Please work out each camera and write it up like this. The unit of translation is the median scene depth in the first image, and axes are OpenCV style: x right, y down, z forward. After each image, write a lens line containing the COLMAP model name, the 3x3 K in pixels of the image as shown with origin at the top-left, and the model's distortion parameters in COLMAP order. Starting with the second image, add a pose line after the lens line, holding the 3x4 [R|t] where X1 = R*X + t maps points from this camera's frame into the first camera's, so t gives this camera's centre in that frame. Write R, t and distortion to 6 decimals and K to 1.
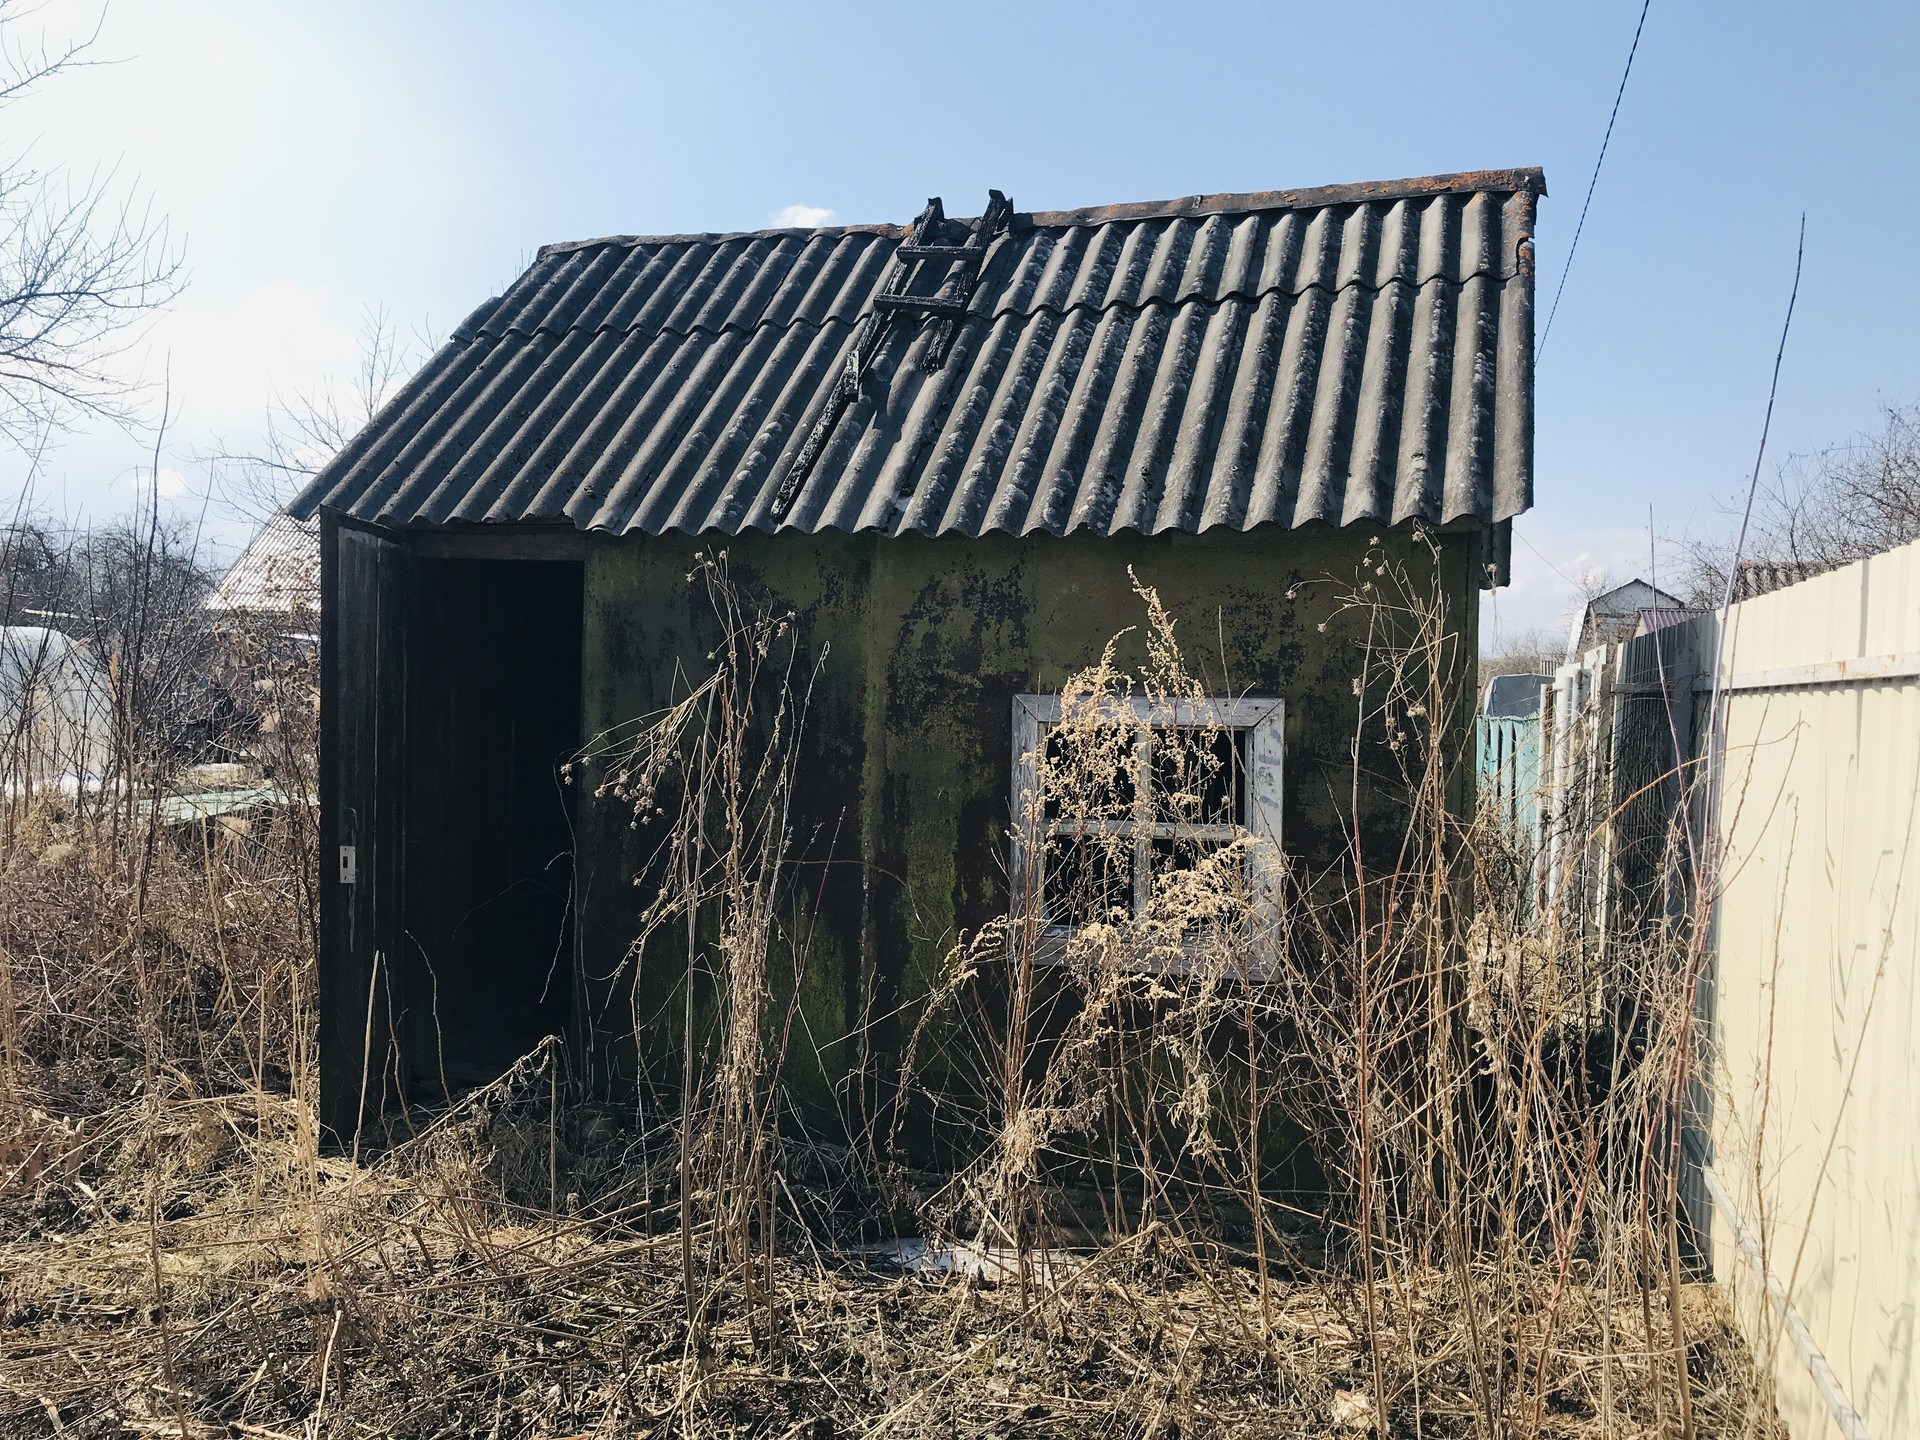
lens RADIAL K [[1563.2, 0, 960.0], [0, 1563.2, 720.0], [0, 0, 1]] dist [0.046472, -0.078795]
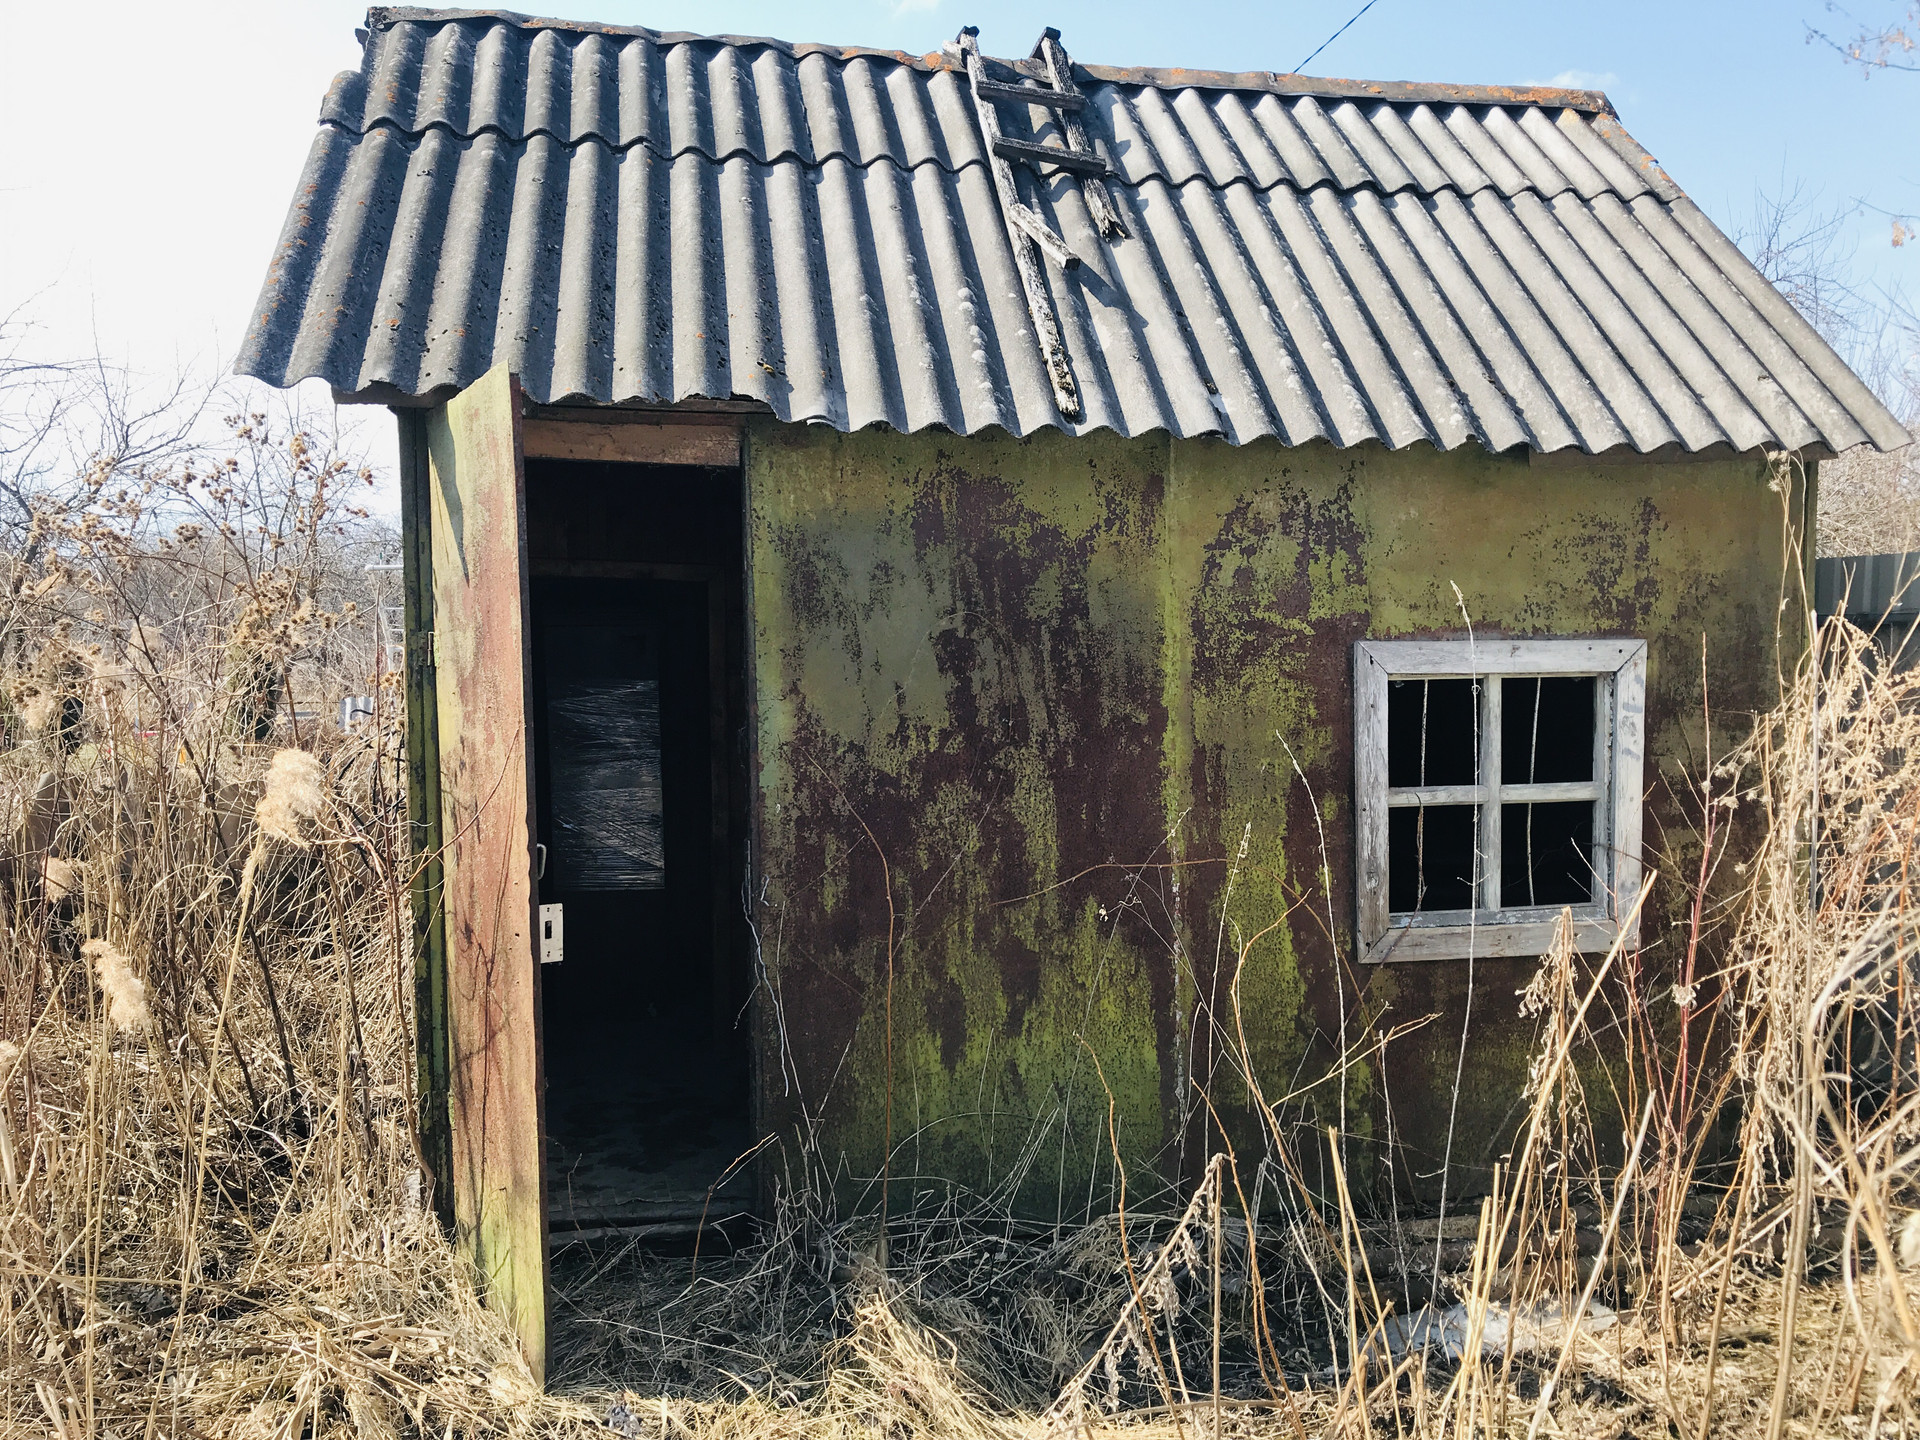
lens RADIAL K [[1563.2, 0, 960.0], [0, 1563.2, 720.0], [0, 0, 1]] dist [0.046472, -0.078795]
pose [[0.874243, -0.042302, 0.483643, -0.535204], [0.030519, 0.999015, 0.032212, -0.007821], [-0.484529, -0.013400, 0.874672, 0.366030]]
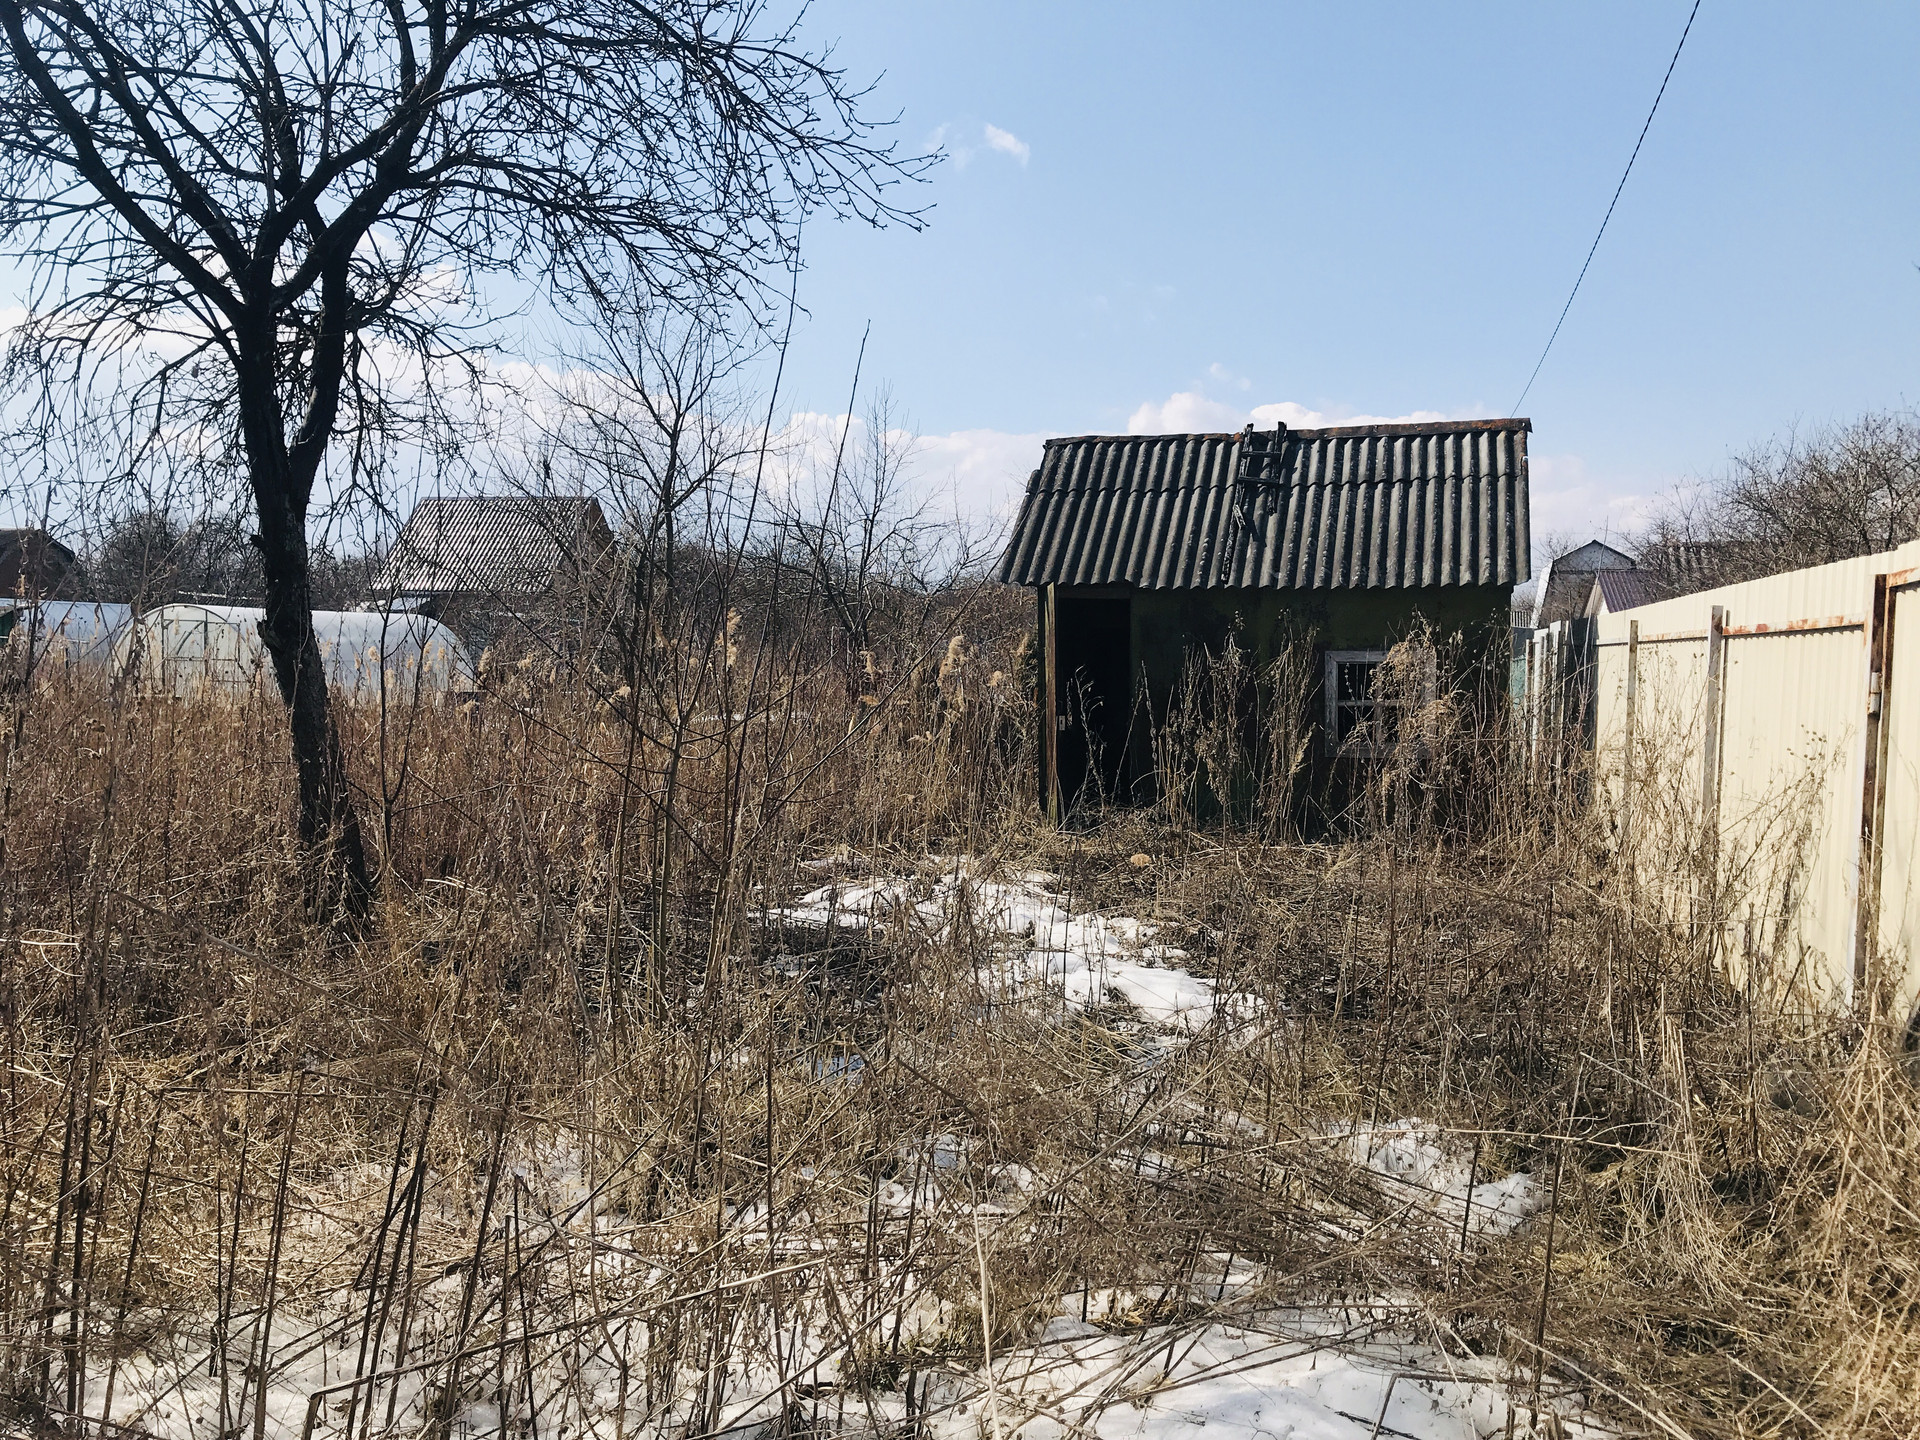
lens RADIAL K [[1563.2, 0, 960.0], [0, 1563.2, 720.0], [0, 0, 1]] dist [0.046472, -0.078795]
pose [[0.999648, -0.019552, 0.017956, -0.586937], [0.019051, 0.999435, 0.027676, 0.013232], [-0.018487, -0.027324, 0.999456, -1.480134]]
